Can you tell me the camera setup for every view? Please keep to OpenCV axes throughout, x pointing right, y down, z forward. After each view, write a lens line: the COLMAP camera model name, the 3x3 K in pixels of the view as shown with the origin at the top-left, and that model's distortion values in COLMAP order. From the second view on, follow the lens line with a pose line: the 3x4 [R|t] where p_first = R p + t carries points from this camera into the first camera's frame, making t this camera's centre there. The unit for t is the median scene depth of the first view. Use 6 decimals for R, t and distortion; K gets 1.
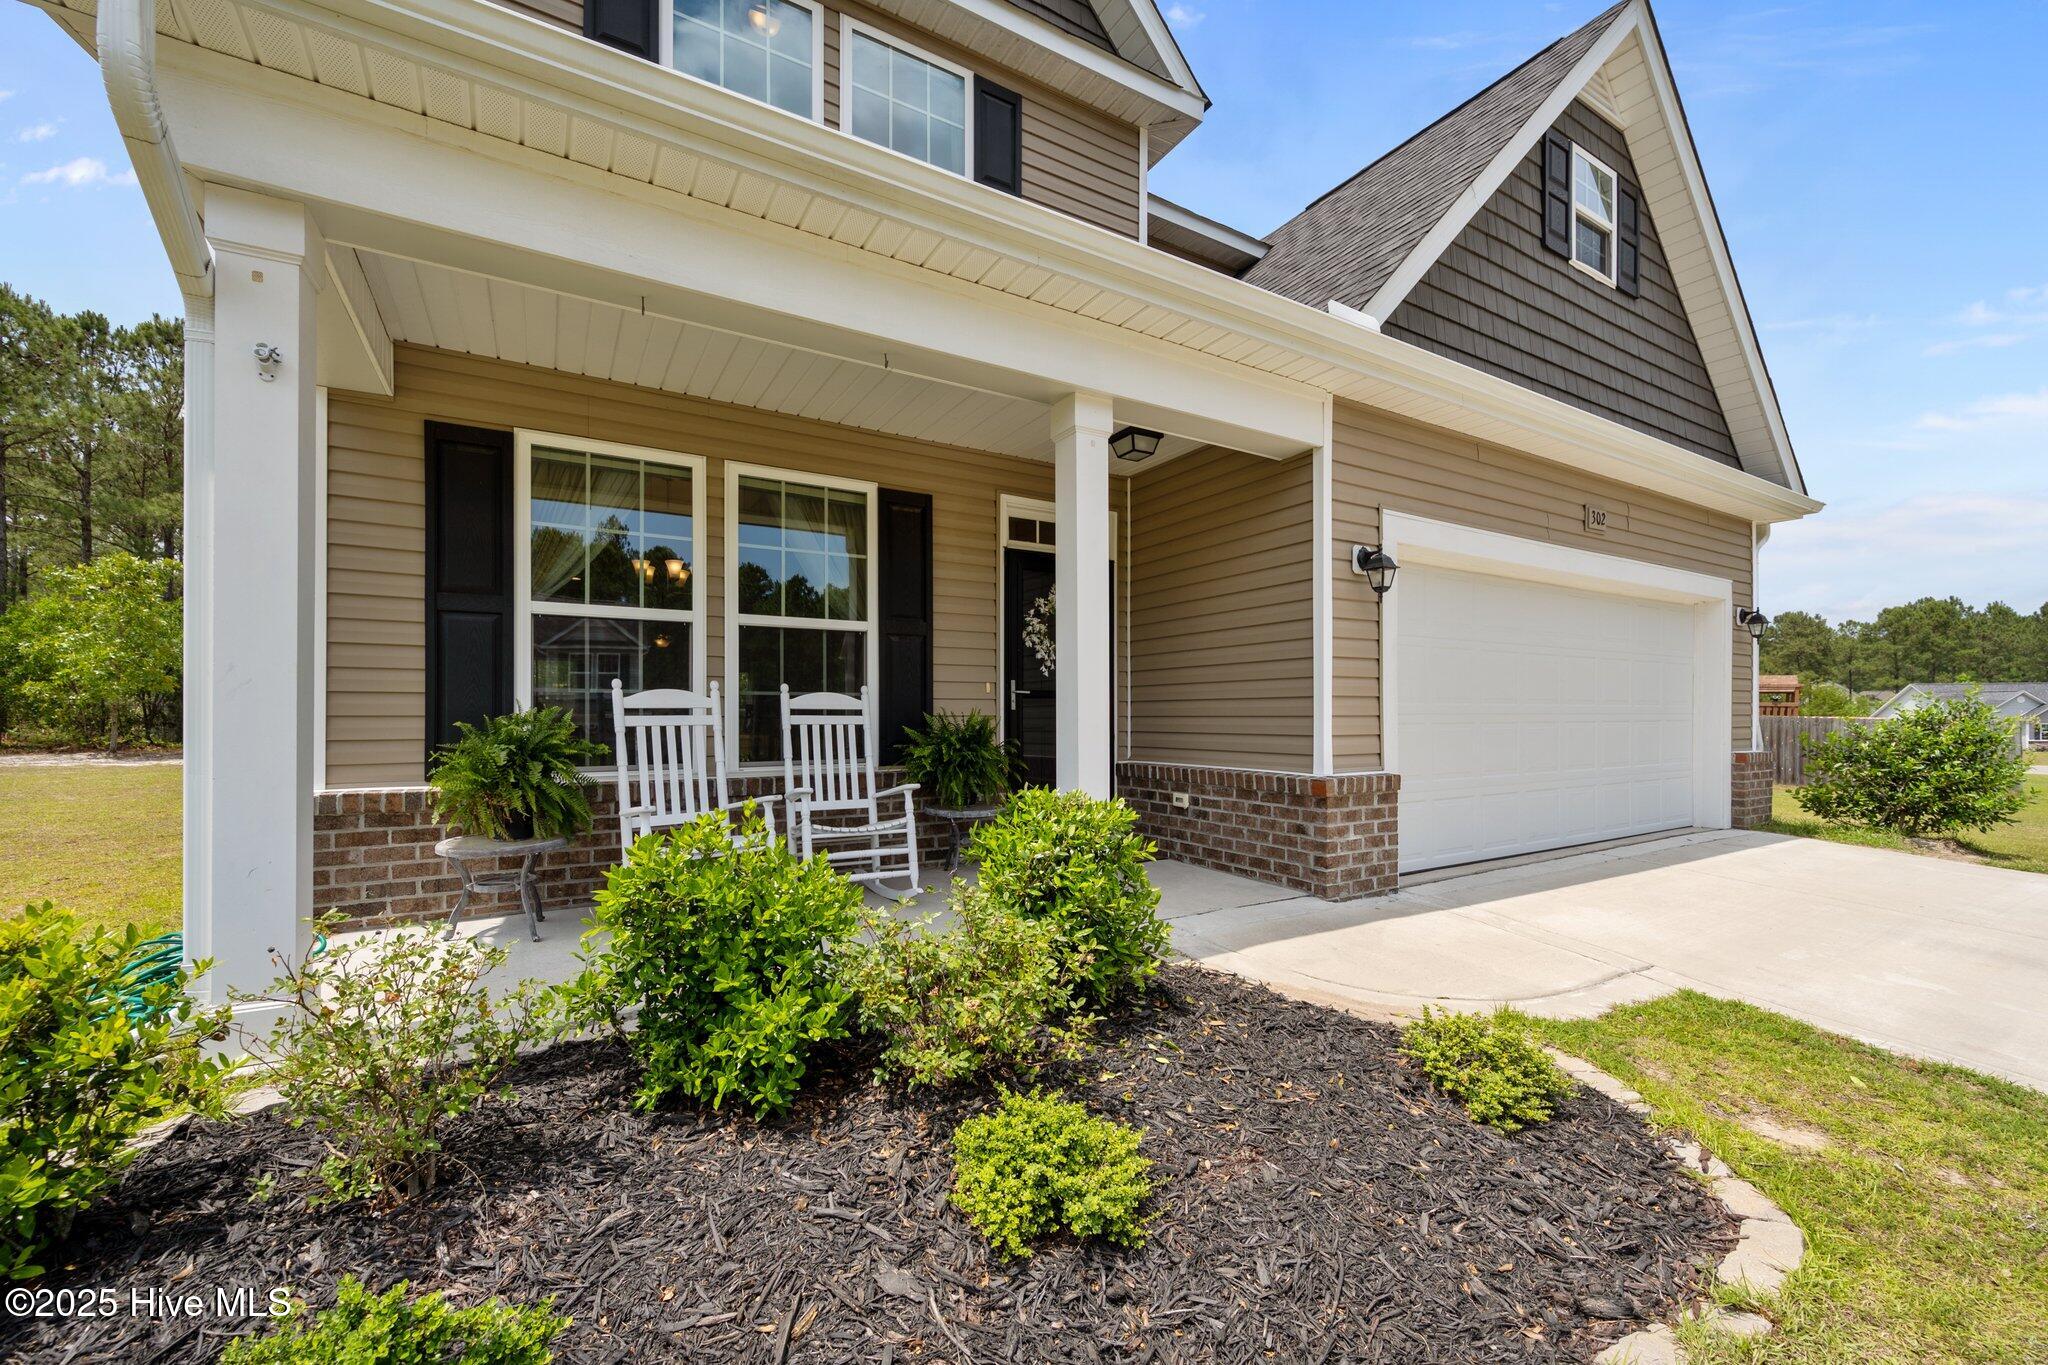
lens RADIAL K [[822.4, 0, 1027.6], [0, 822.4, 714.0], [0, 0, 1]] dist [-0.001150, -0.000208]
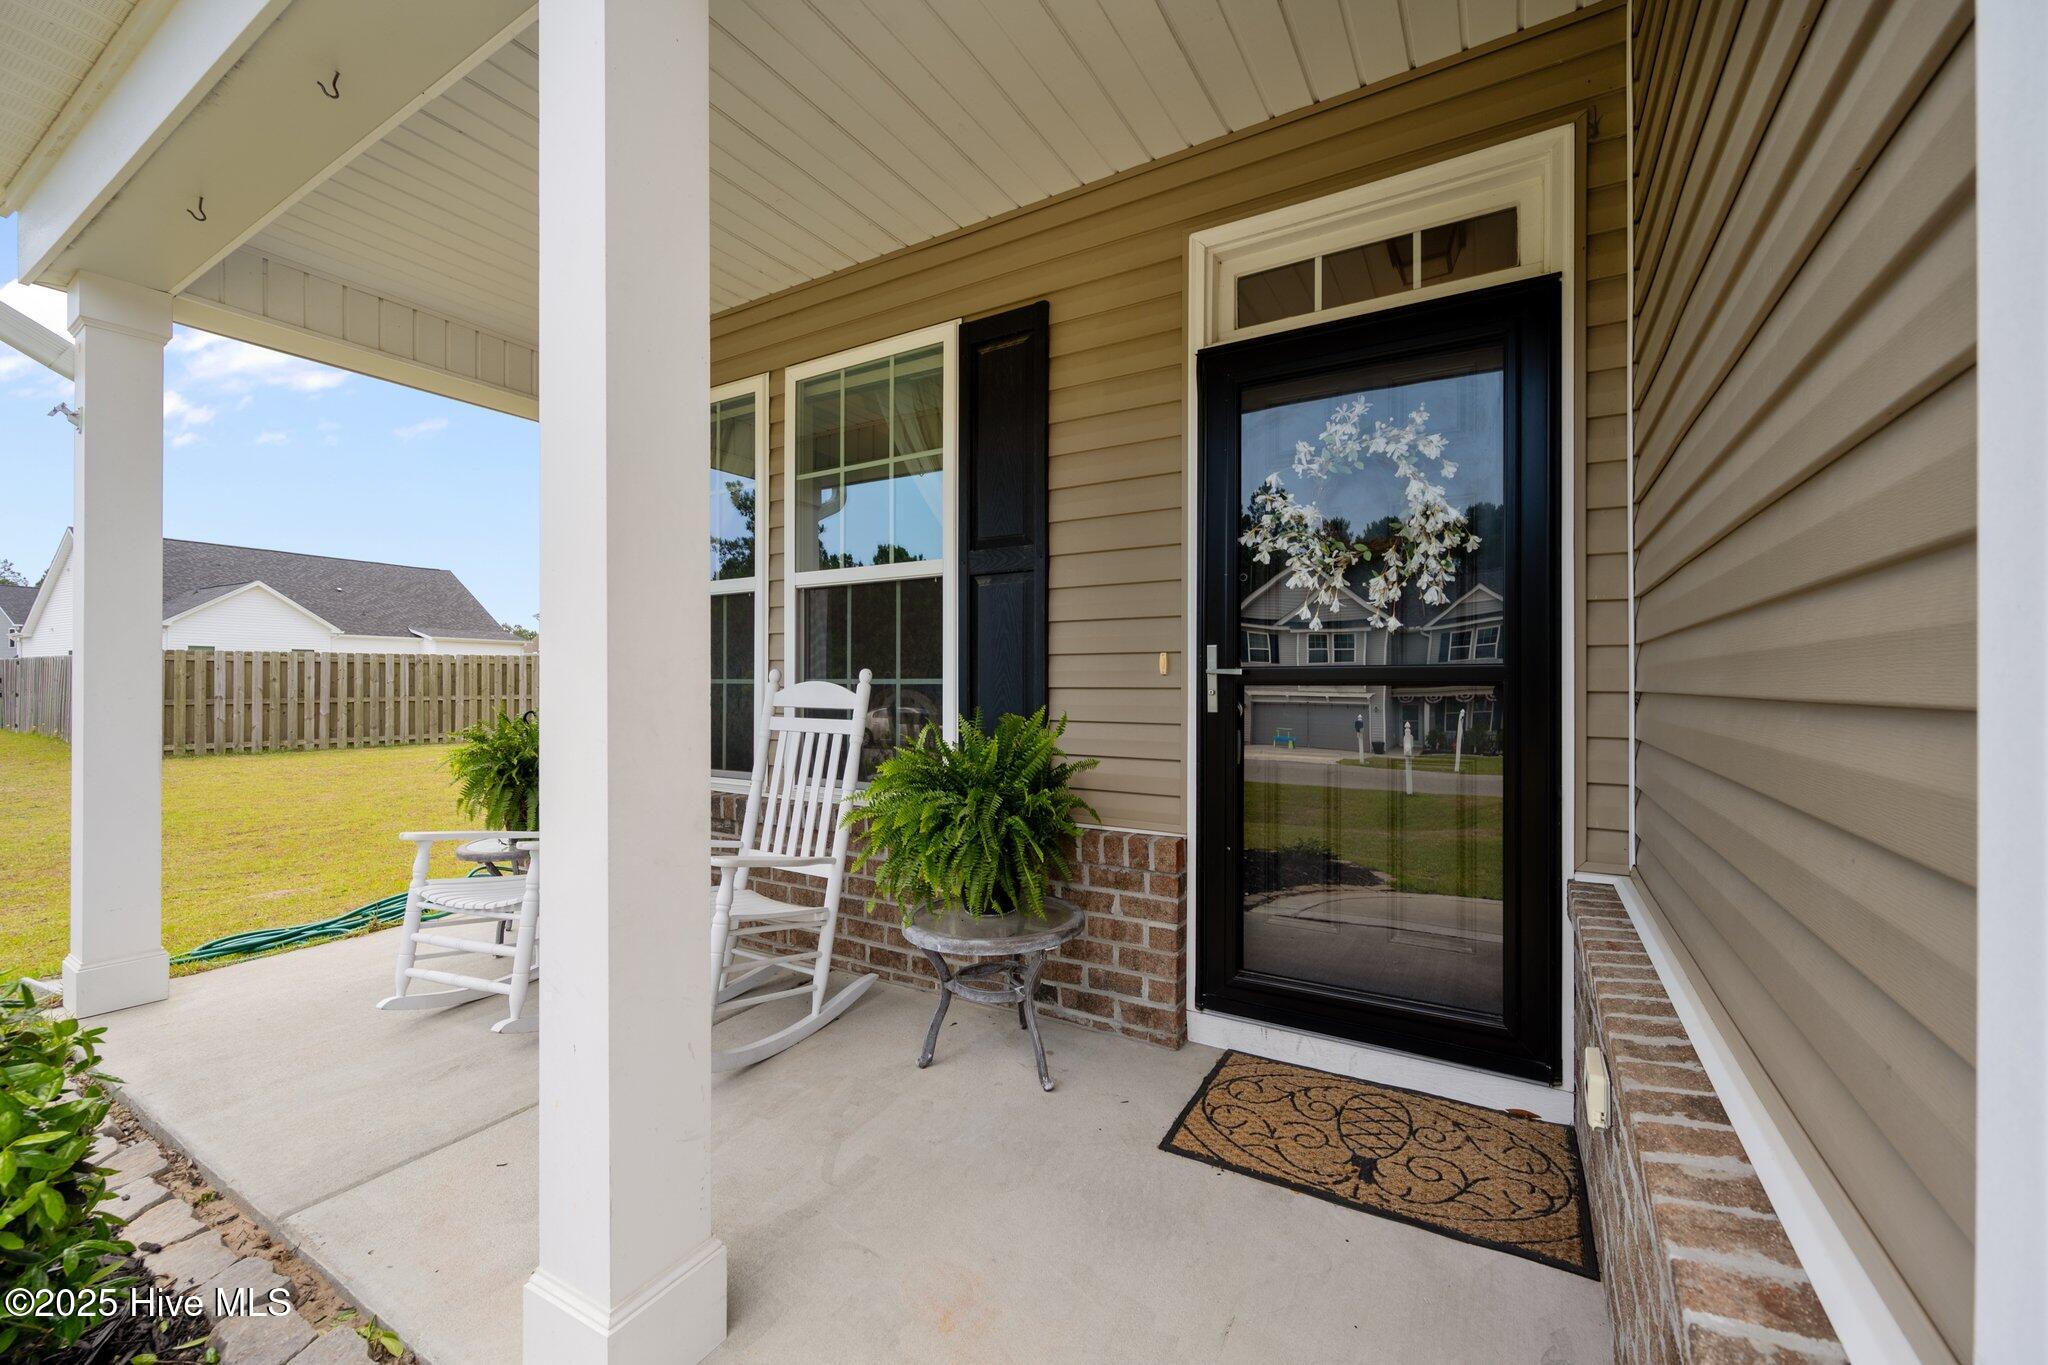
lens RADIAL K [[810.5, 0, 1024.0], [0, 810.5, 682.5], [0, 0, 1]] dist [-0.002190, -0.000231]
pose [[0.472959, 0.000294, -0.881084, 0.387636], [0.001474, 0.999998, 0.001125, -0.026438], [0.881083, -0.001831, 0.472958, 0.863120]]
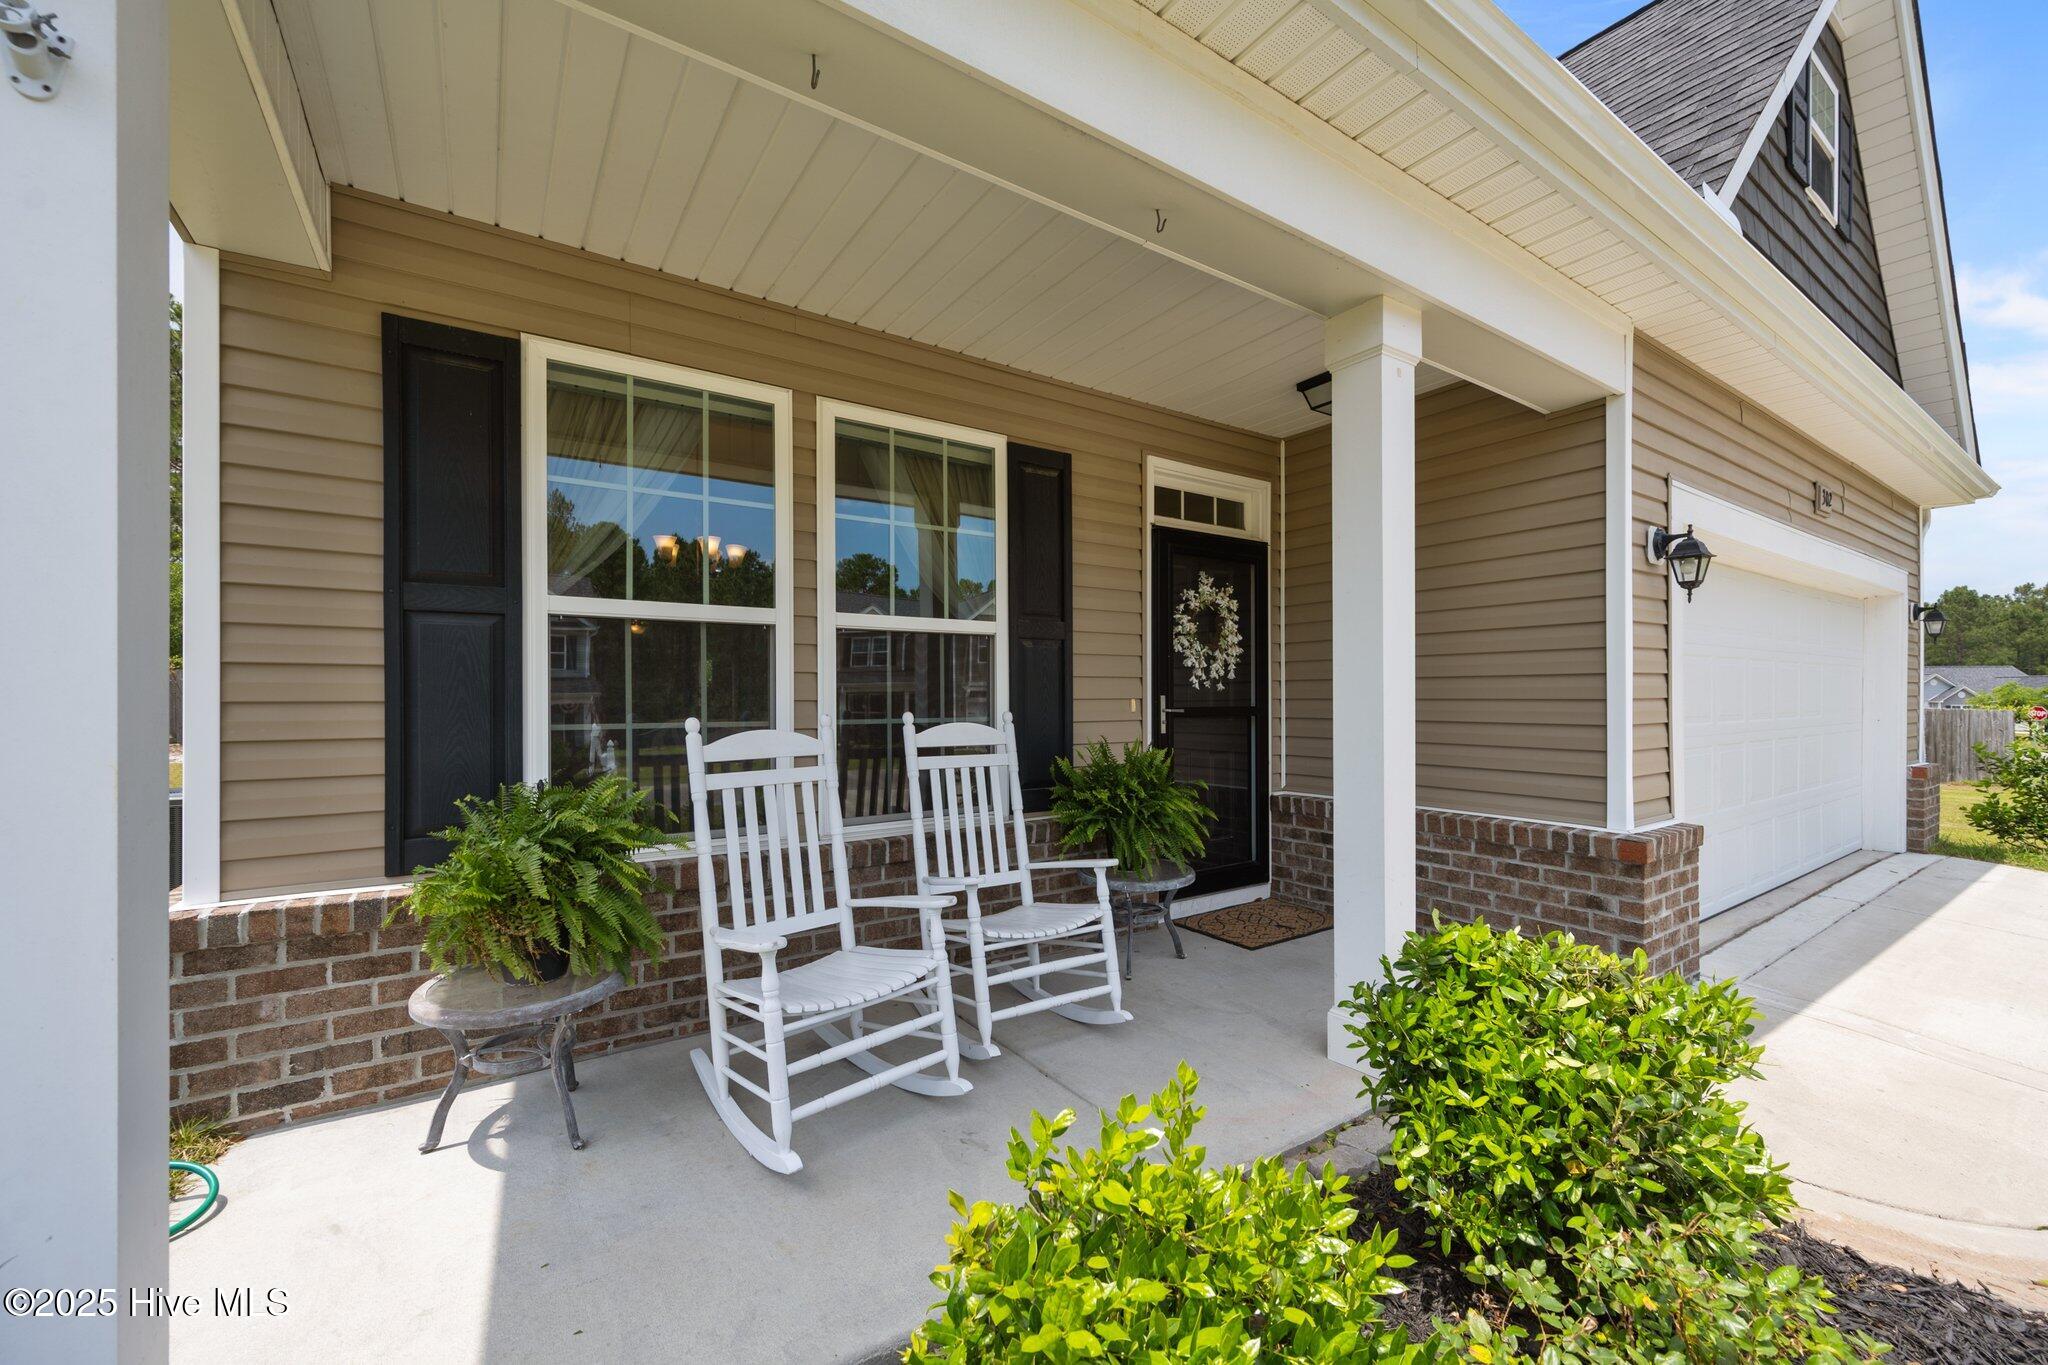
lens RADIAL K [[811.8, 0, 1025.1], [0, 811.8, 697.1], [0, 0, 1]] dist [-0.001187, -0.000138]
pose [[0.998358, -0.001109, 0.057276, -0.234121], [0.000827, 0.999987, 0.004940, -0.052851], [-0.057281, -0.004884, 0.998346, 0.293852]]
